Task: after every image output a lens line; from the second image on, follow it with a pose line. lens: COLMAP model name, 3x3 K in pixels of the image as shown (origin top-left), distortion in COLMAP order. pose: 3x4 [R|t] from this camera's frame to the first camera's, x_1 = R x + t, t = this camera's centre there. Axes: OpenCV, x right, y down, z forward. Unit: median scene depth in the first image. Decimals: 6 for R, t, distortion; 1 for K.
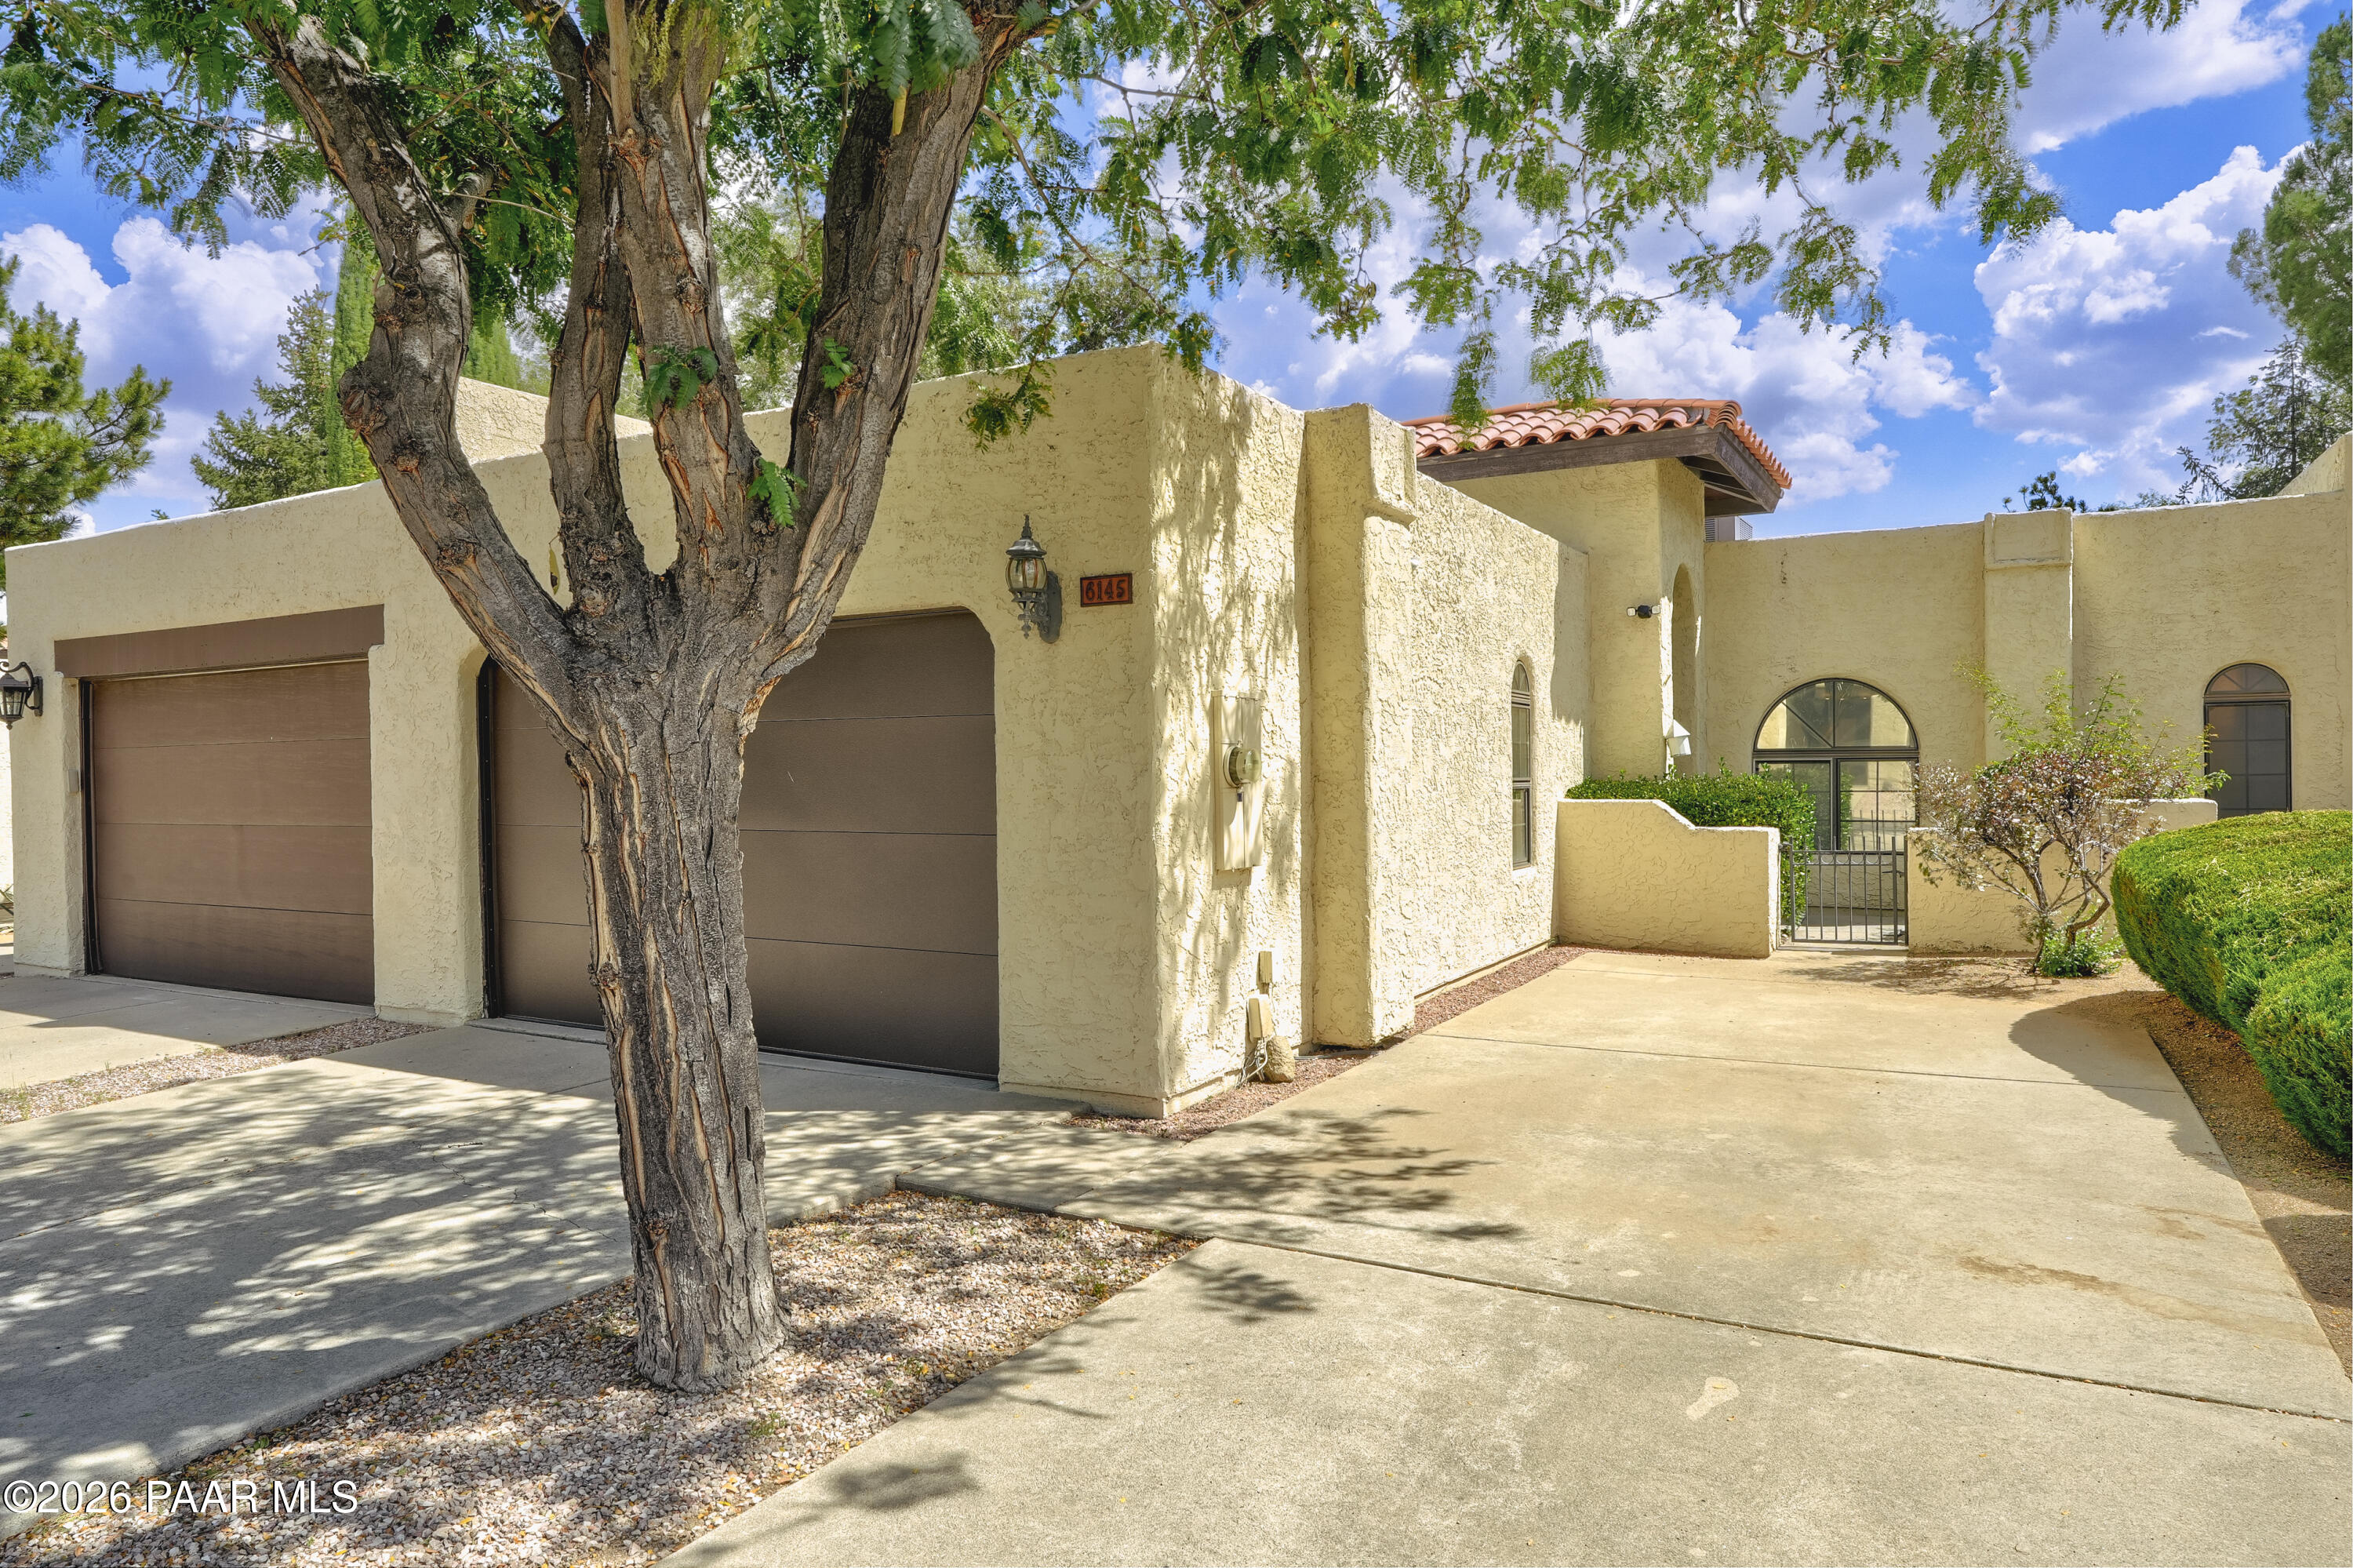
lens RADIAL K [[1455.7, 0, 1177.3], [0, 1455.7, 787.2], [0, 0, 1]] dist [-0.009839, 0.005930]
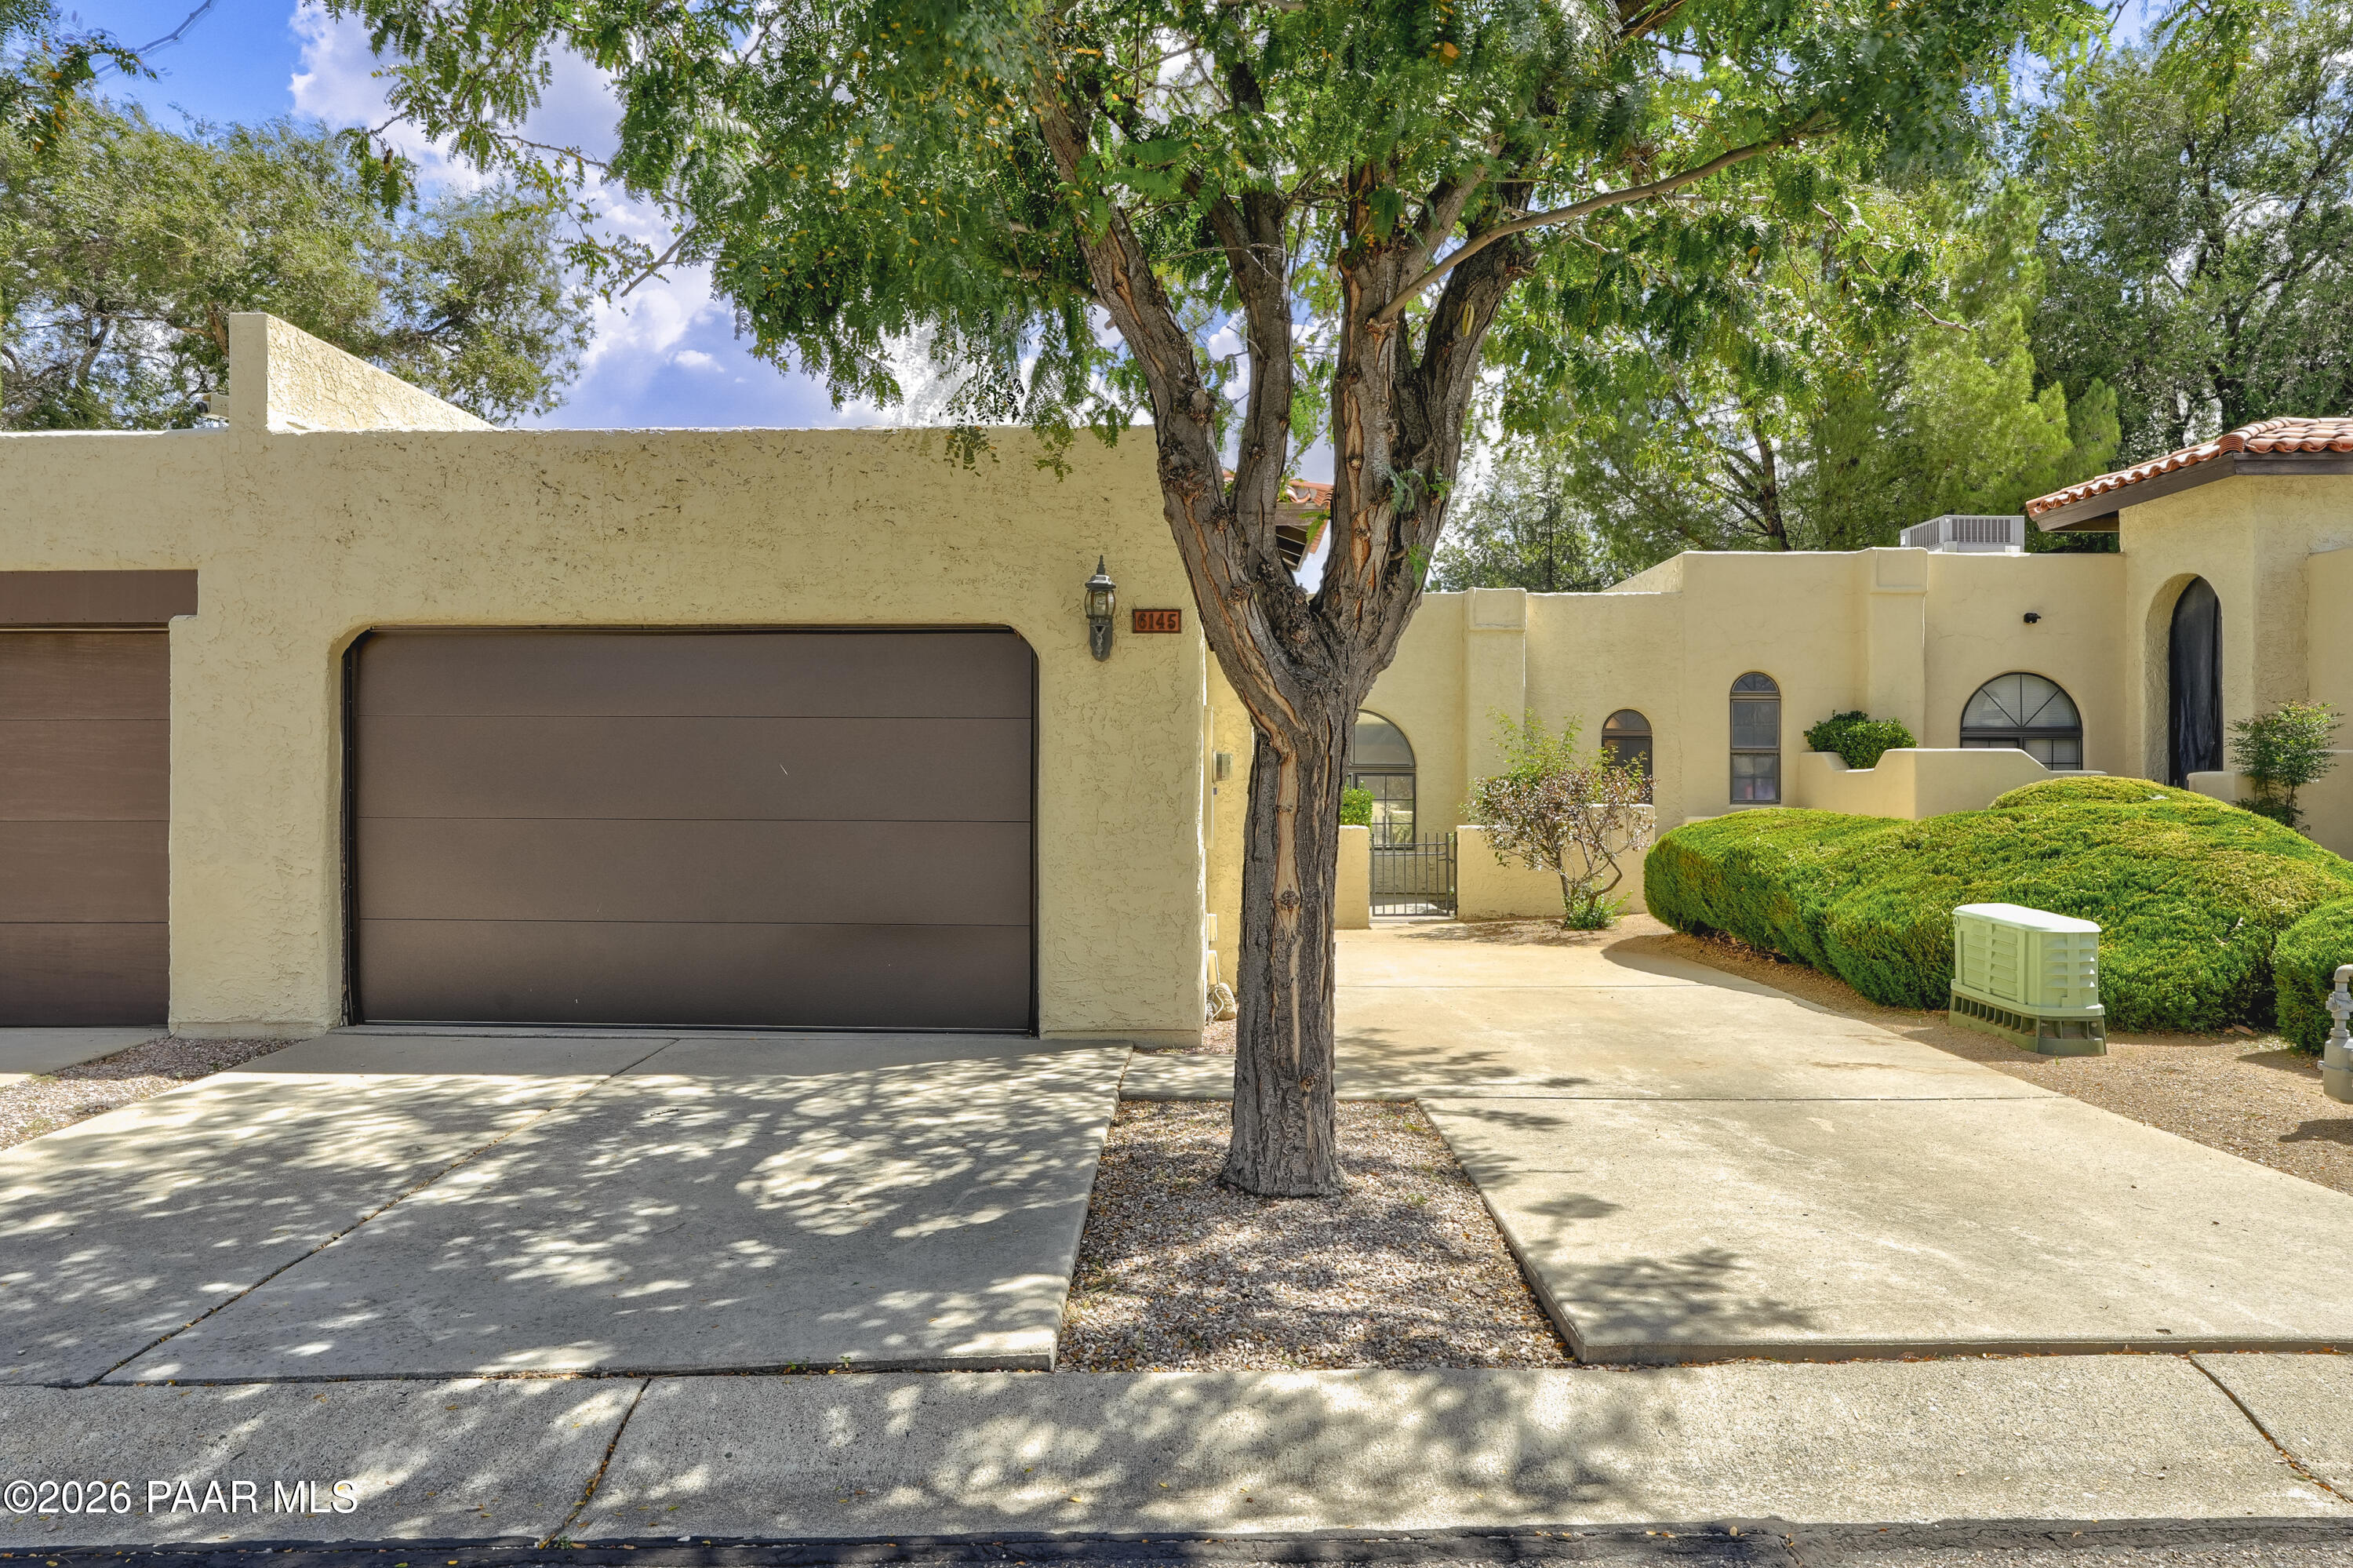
lens RADIAL K [[1455.7, 0, 1181.8], [0, 1455.7, 782.0], [0, 0, 1]] dist [-0.009839, 0.005930]
pose [[0.880606, 0.014572, 0.473624, -0.606298], [-0.006571, 0.999806, -0.018543, 0.023257], [-0.473803, 0.013216, 0.880532, -0.093320]]
